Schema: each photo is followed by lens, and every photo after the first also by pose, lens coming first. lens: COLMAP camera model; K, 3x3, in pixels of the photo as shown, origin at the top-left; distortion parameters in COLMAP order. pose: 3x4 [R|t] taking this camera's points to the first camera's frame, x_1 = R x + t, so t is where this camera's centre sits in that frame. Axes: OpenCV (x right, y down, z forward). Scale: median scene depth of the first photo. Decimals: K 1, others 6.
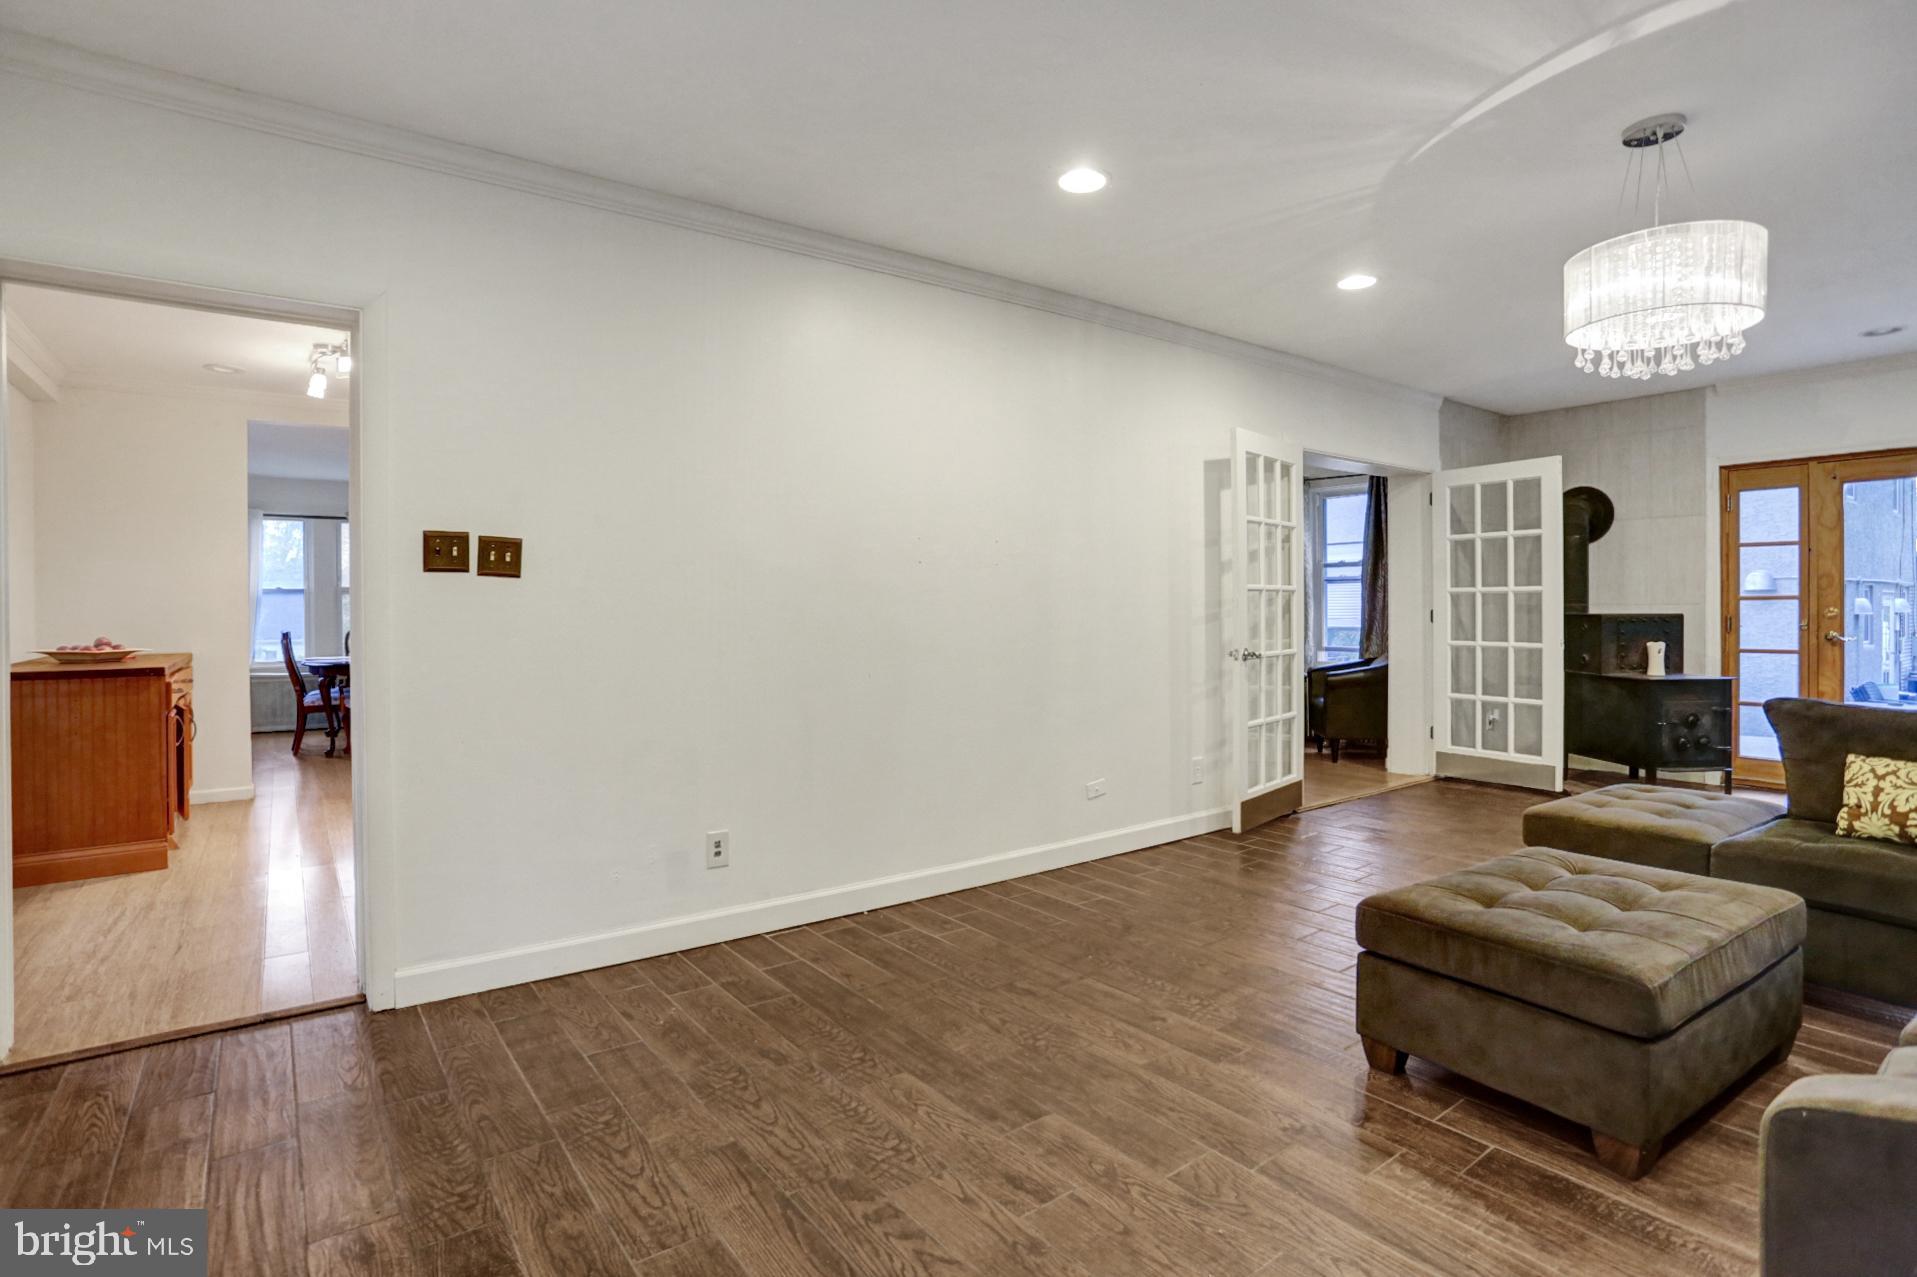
lens RADIAL K [[944.2, 0, 958.5], [0, 944.2, 638.5], [0, 0, 1]] dist [-0.044836, 0.000380]
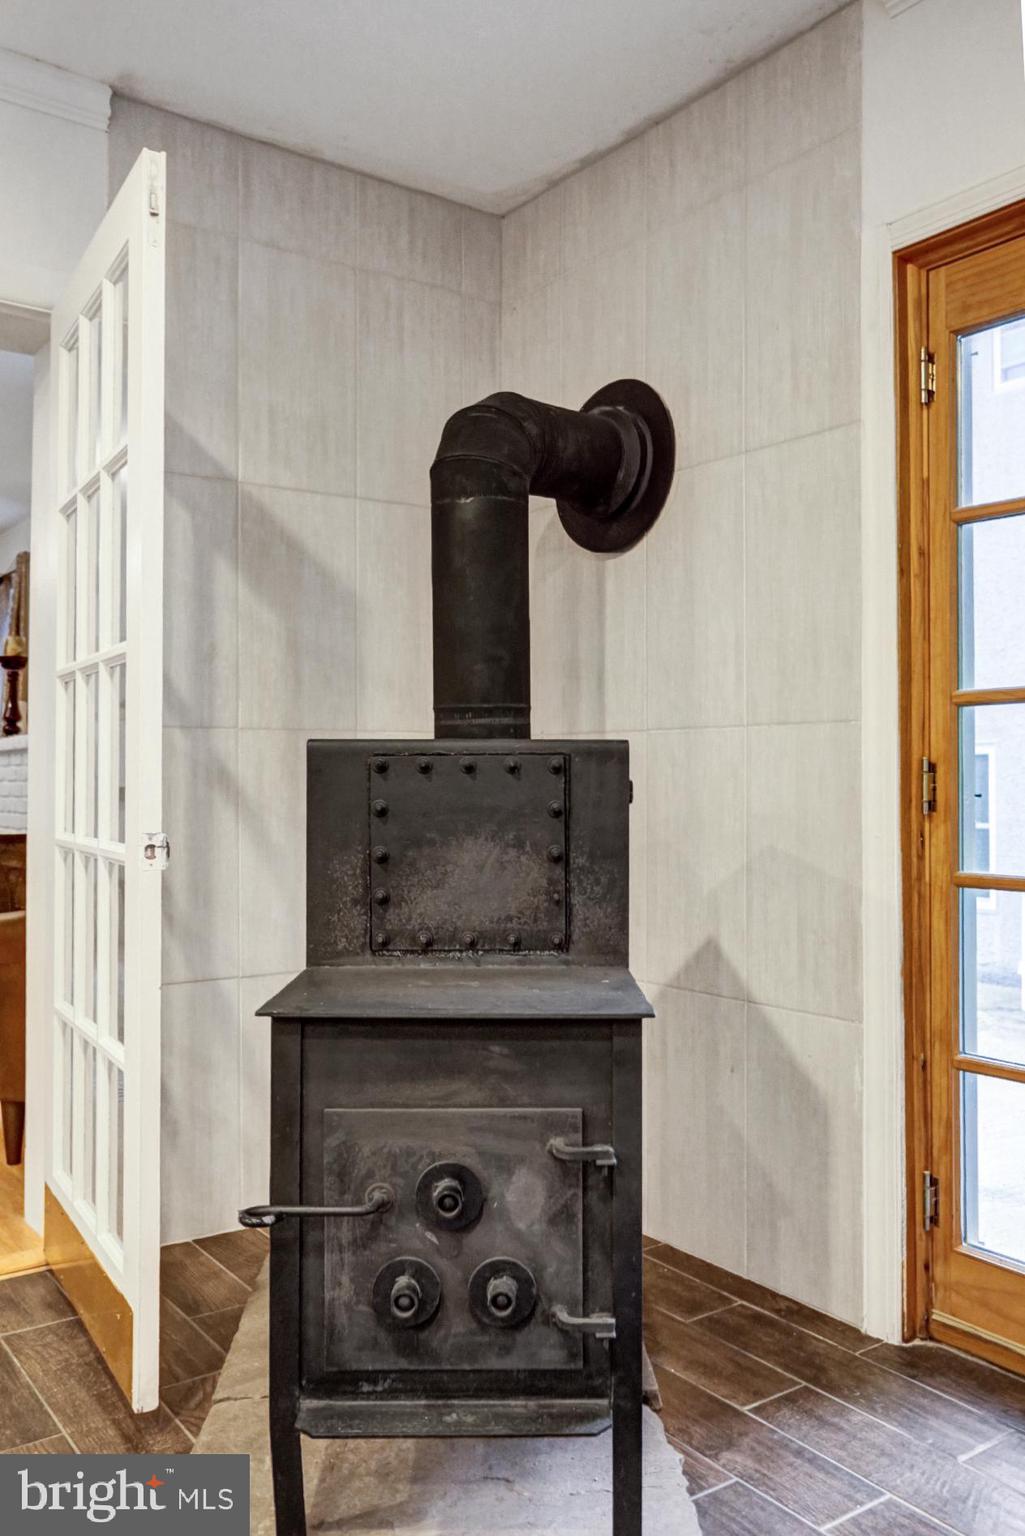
lens RADIAL K [[1269.7, 0, 513.2], [0, 1269.7, 742.3], [0, 0, 1]] dist [0.010099, 0.004368]
pose [[0.999646, 0.023351, -0.012718, 0.716348], [-0.023943, 0.998535, -0.048526, -0.007384], [0.011566, 0.048814, 0.998741, 0.593070]]
